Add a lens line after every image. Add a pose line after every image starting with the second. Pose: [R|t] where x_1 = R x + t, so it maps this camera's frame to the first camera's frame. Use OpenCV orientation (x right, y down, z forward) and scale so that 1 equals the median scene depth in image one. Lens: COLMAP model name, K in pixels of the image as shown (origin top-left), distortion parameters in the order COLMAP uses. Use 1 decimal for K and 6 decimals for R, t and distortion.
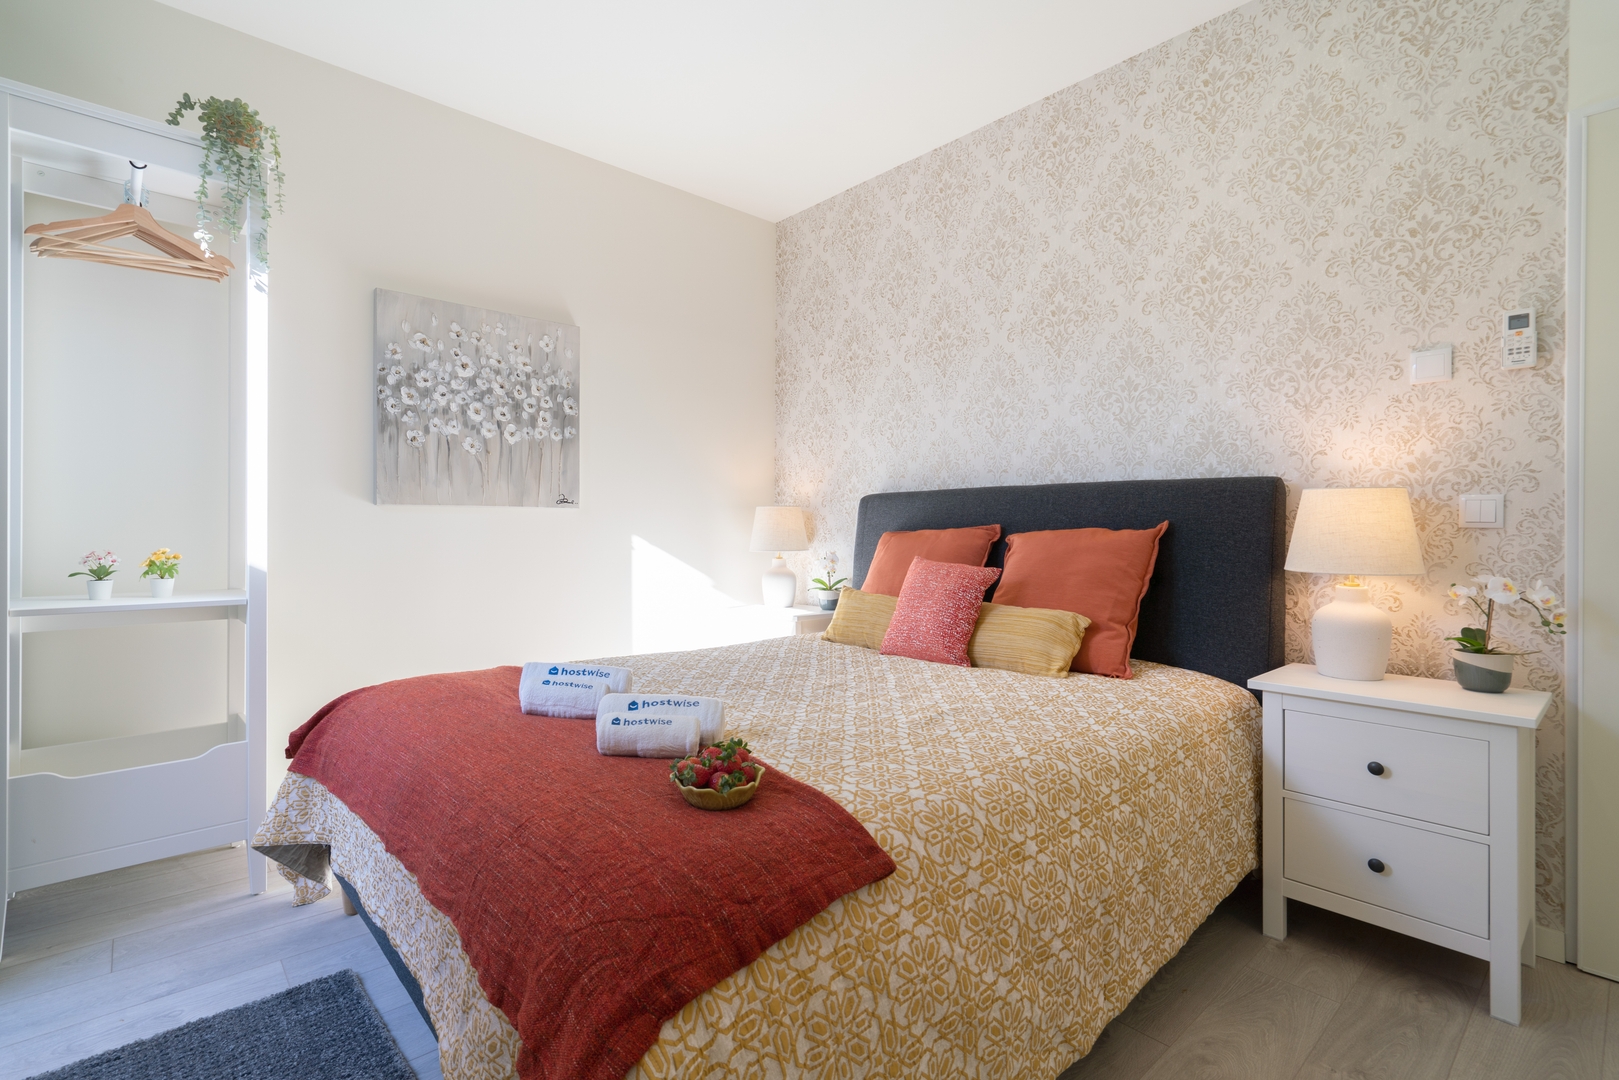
lens RADIAL K [[744.4, 0, 800.0], [0, 744.4, 536.2], [0, 0, 1]] dist [-0.000938, -0.000078]
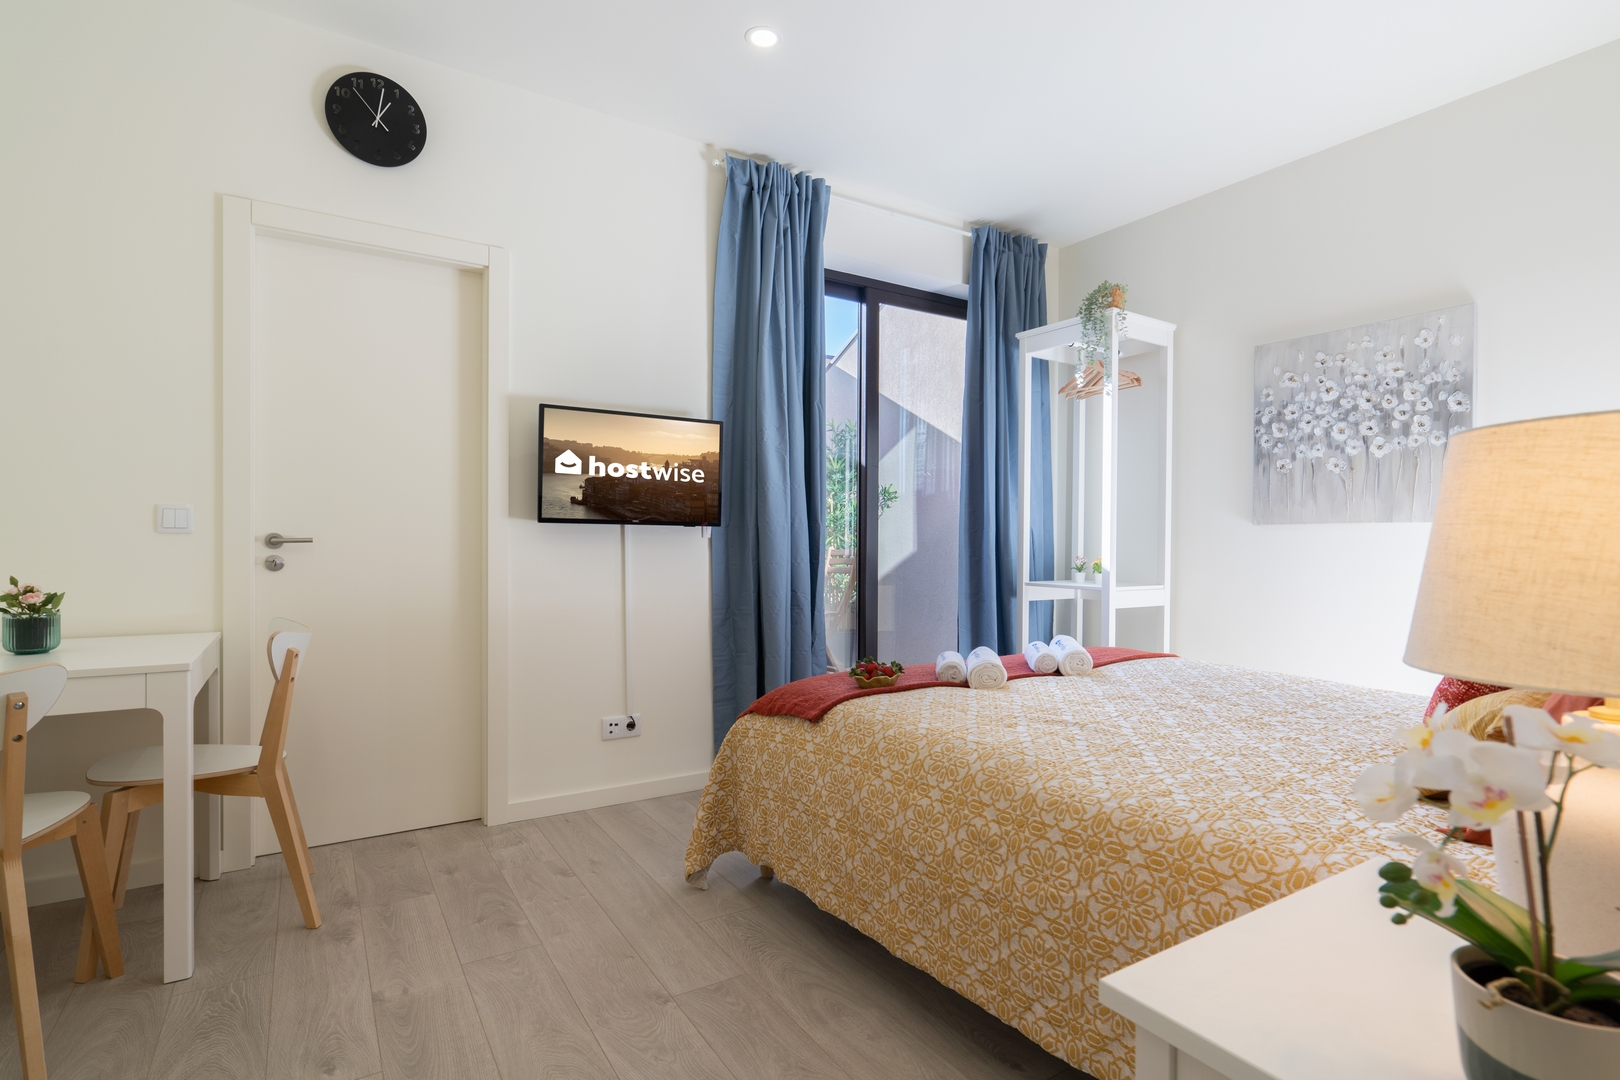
lens RADIAL K [[744.8, 0, 800.5], [0, 744.8, 536.2], [0, 0, 1]] dist [-0.000938, -0.000078]
pose [[-0.145302, -0.009554, -0.989341, 0.687935], [-0.017825, 0.999816, -0.007037, -0.003081], [0.989227, 0.016613, -0.145445, 0.420225]]
